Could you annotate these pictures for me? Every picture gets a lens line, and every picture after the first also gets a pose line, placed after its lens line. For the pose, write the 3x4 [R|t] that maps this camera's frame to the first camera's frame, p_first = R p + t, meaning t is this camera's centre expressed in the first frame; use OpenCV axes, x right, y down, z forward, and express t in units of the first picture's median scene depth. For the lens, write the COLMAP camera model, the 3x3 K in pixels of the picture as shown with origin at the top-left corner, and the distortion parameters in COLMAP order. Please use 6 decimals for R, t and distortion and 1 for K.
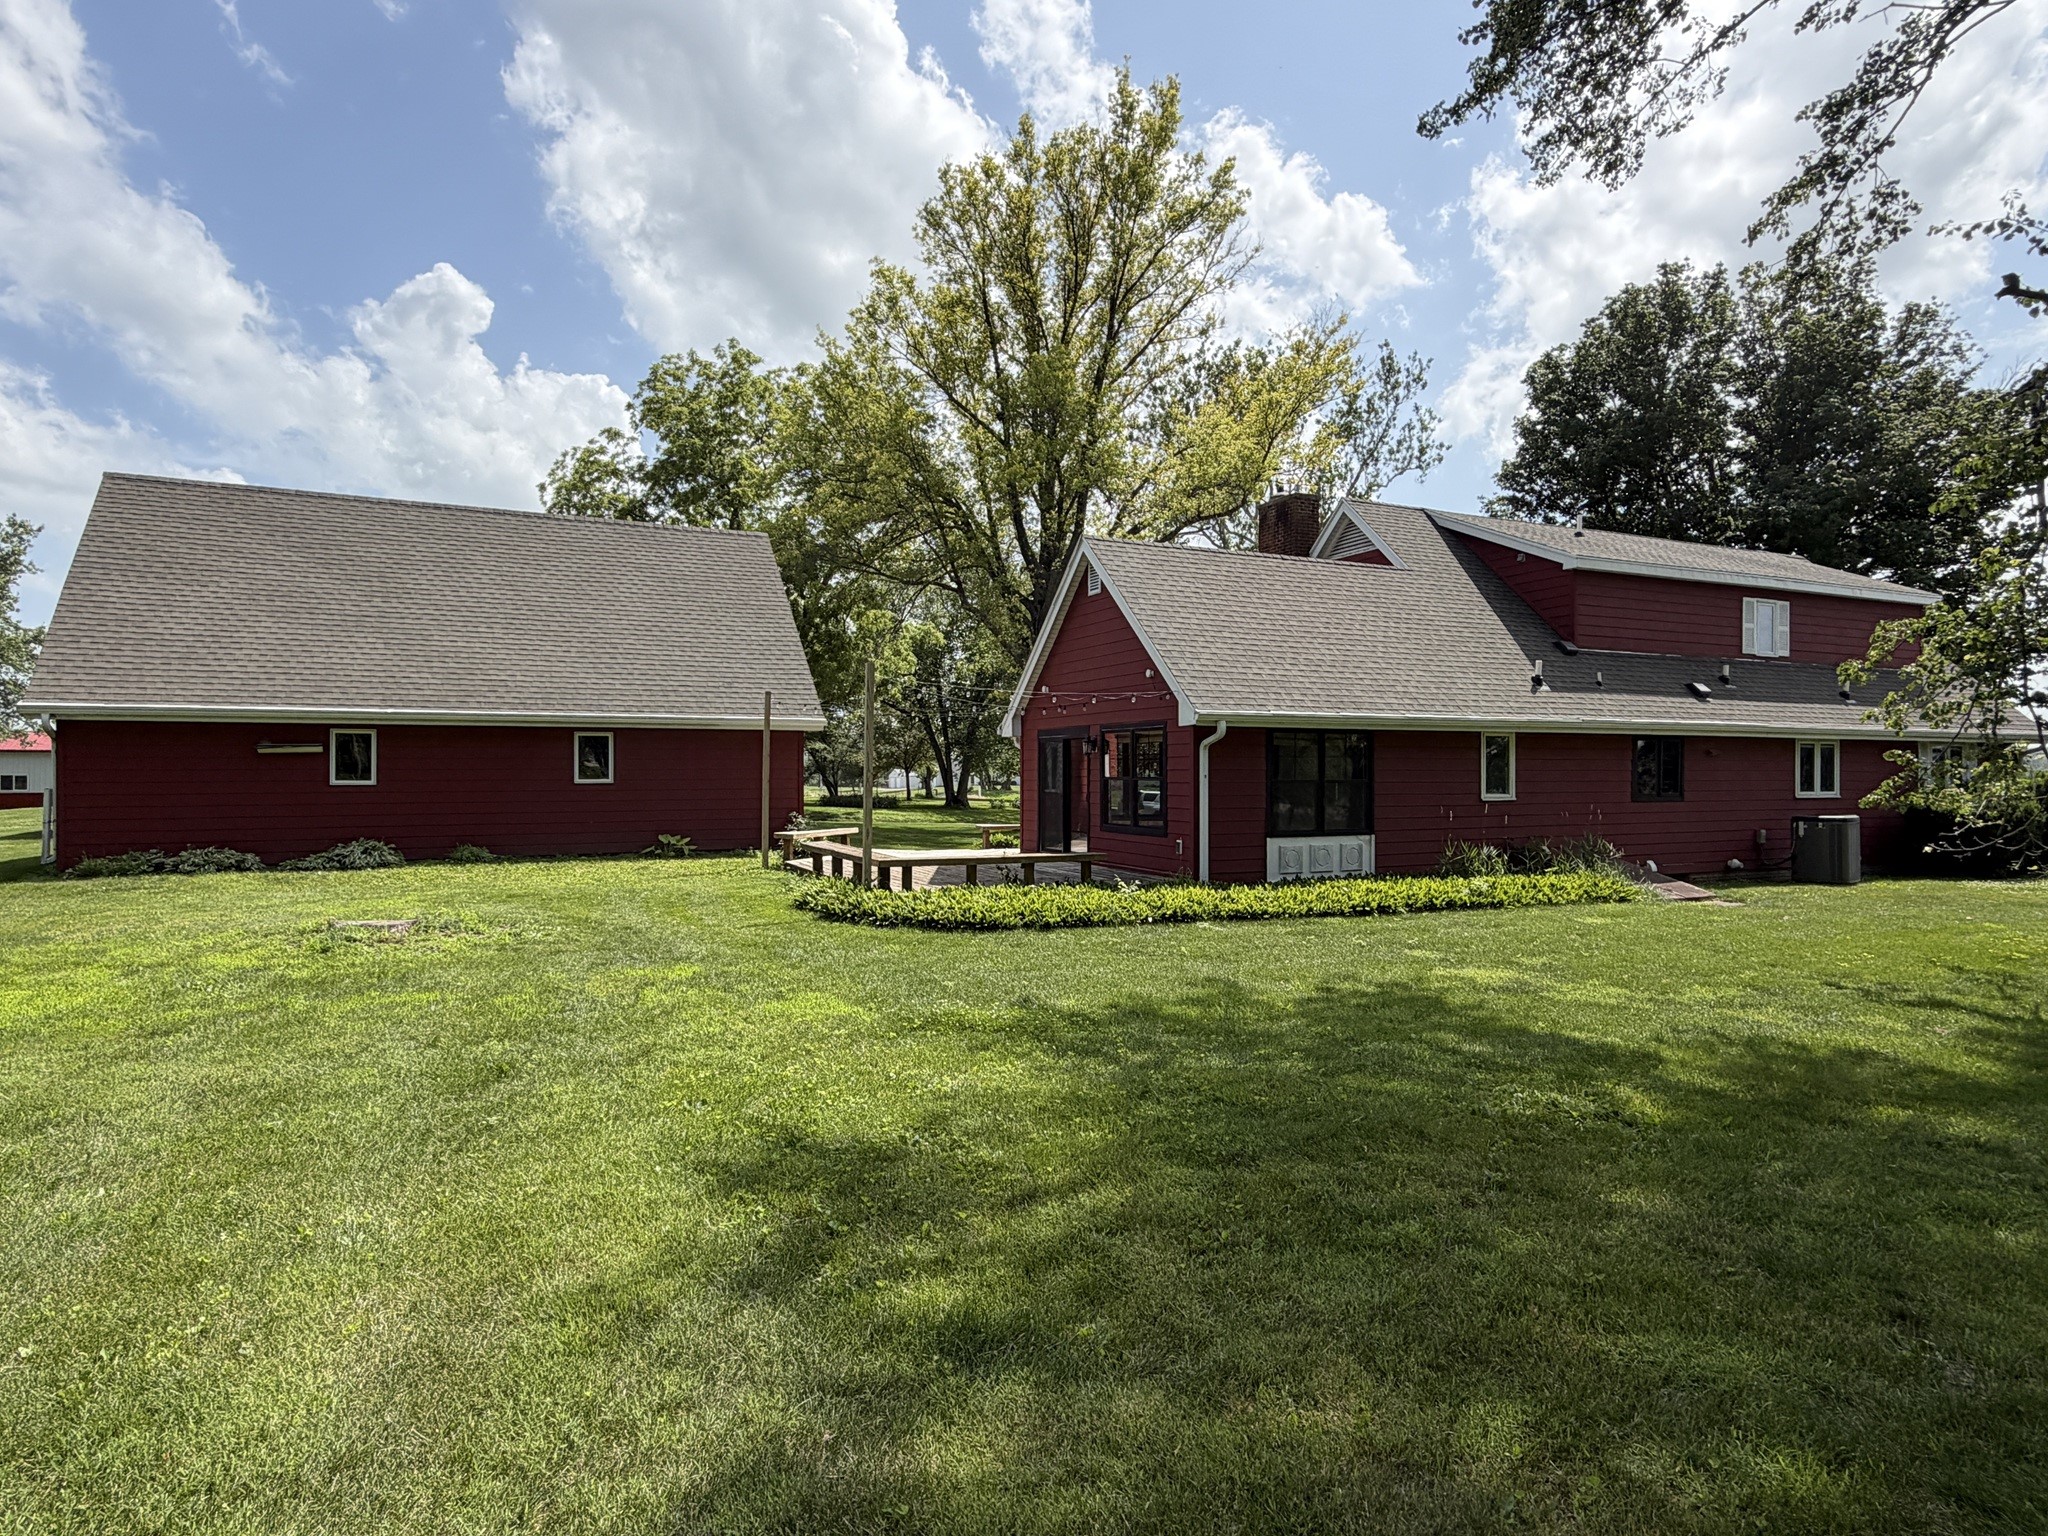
lens RADIAL K [[1144.8, 0, 1020.5], [0, 1144.8, 758.7], [0, 0, 1]] dist [-0.004097, 0.011787]
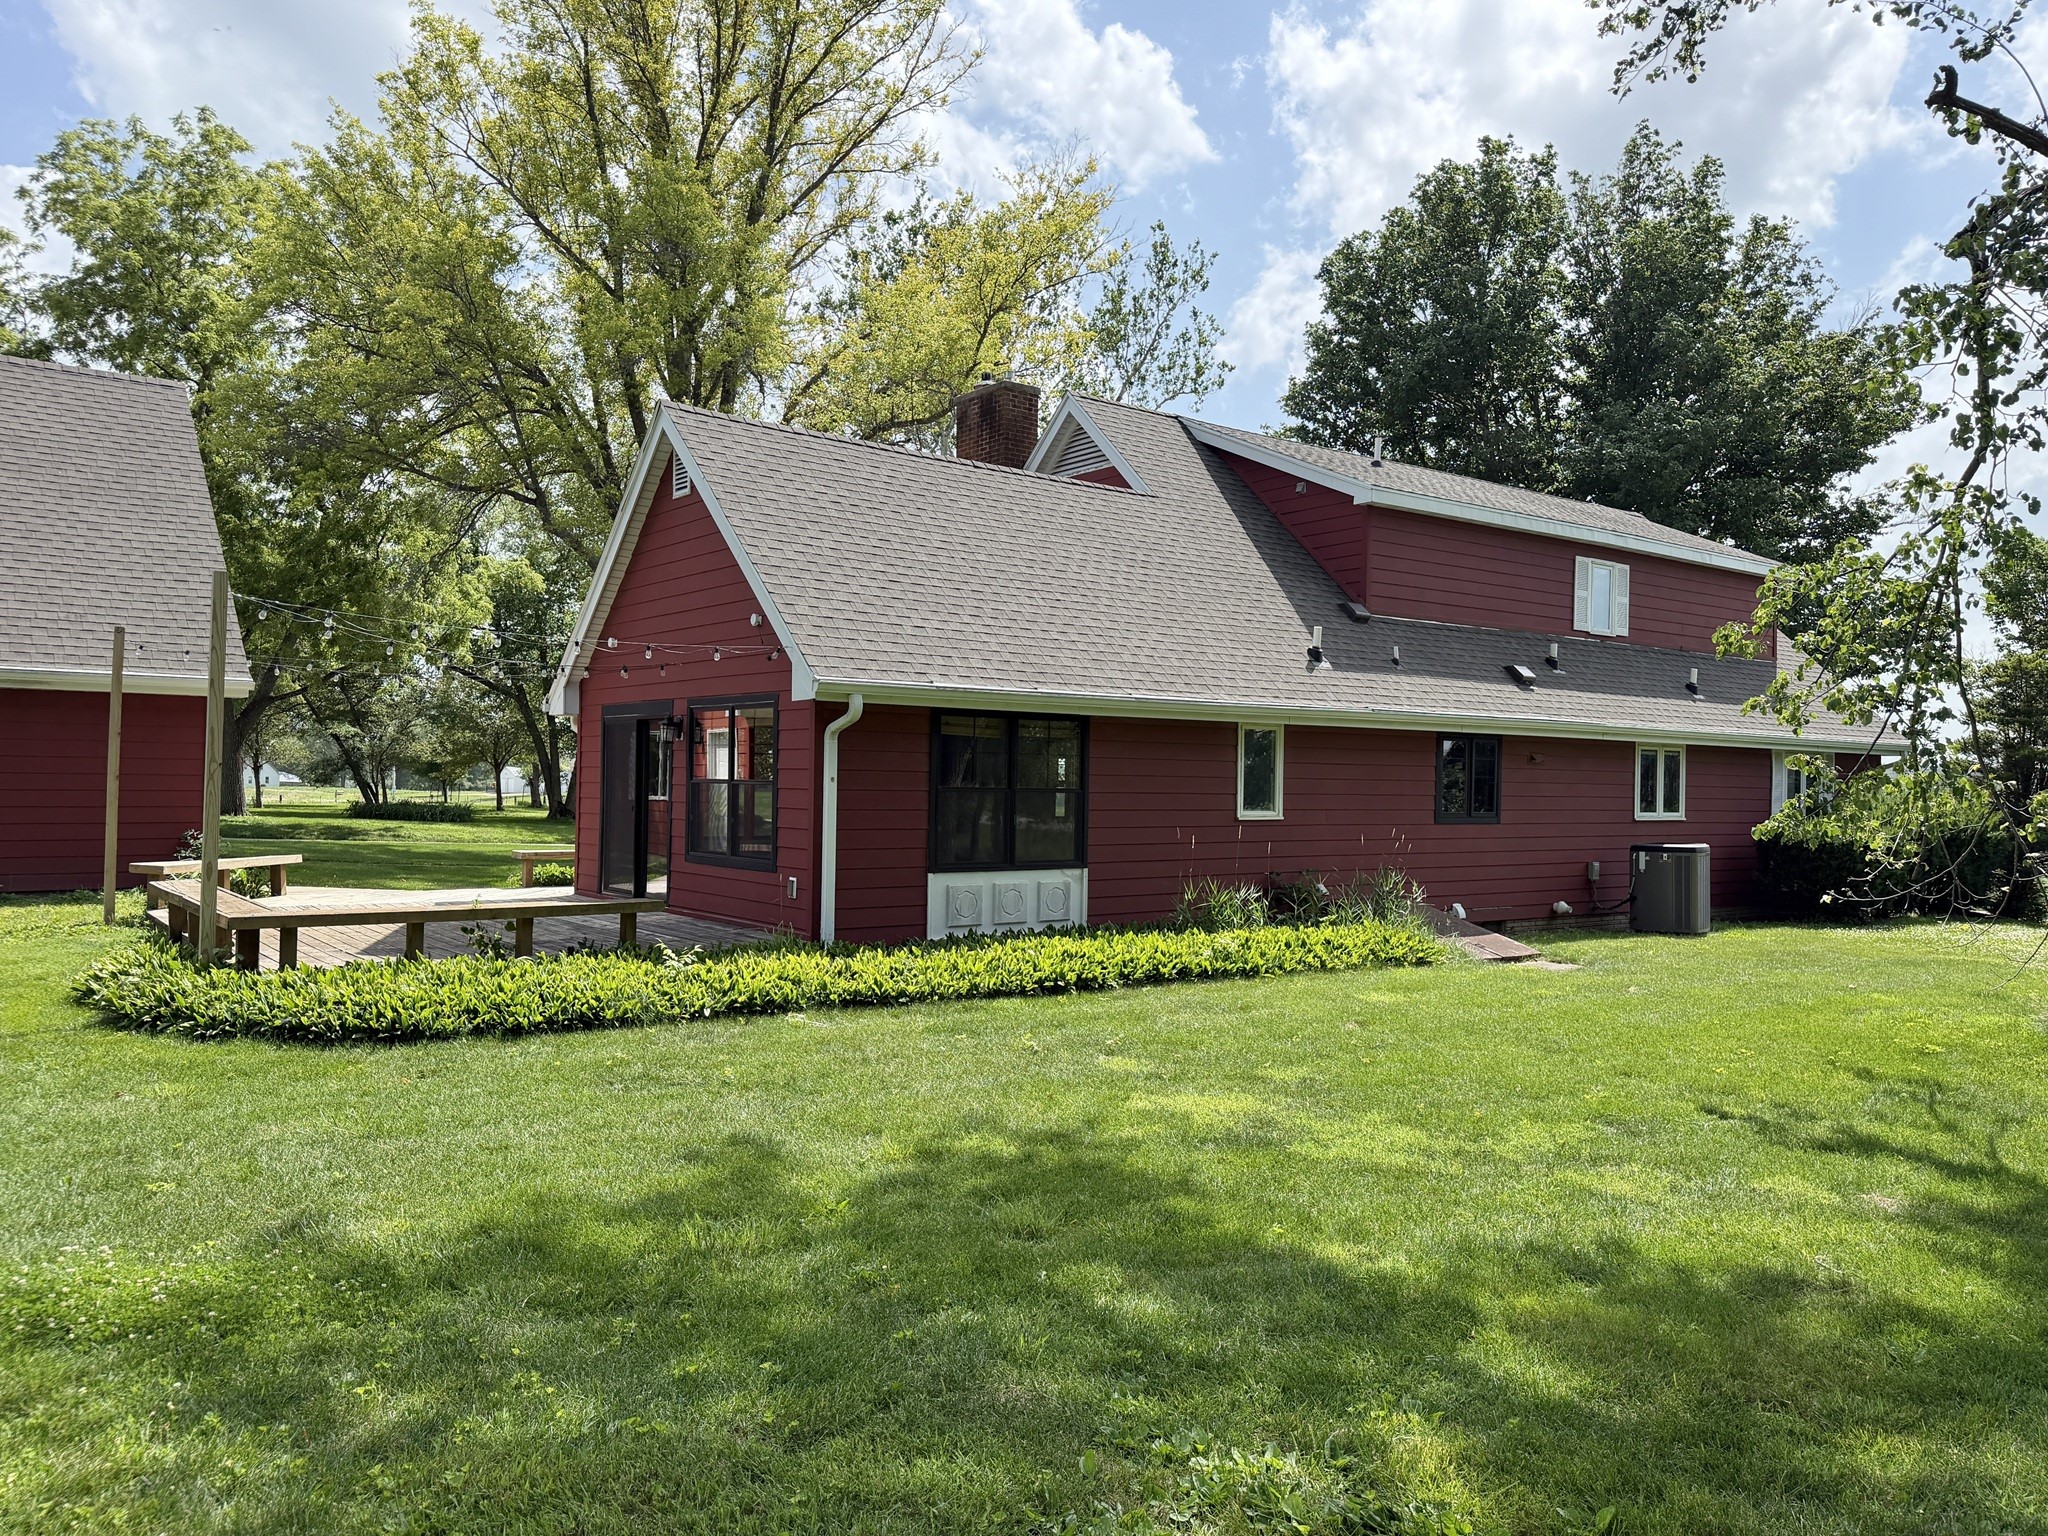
lens RADIAL K [[1490.1, 0, 1019.8], [0, 1490.1, 756.0], [0, 0, 1]] dist [0.064489, -0.043710]
pose [[0.976099, 0.017946, 0.216583, 0.060000], [-0.017619, 0.999839, -0.003442, 0.002361], [-0.216610, -0.000456, 0.976258, 0.110361]]
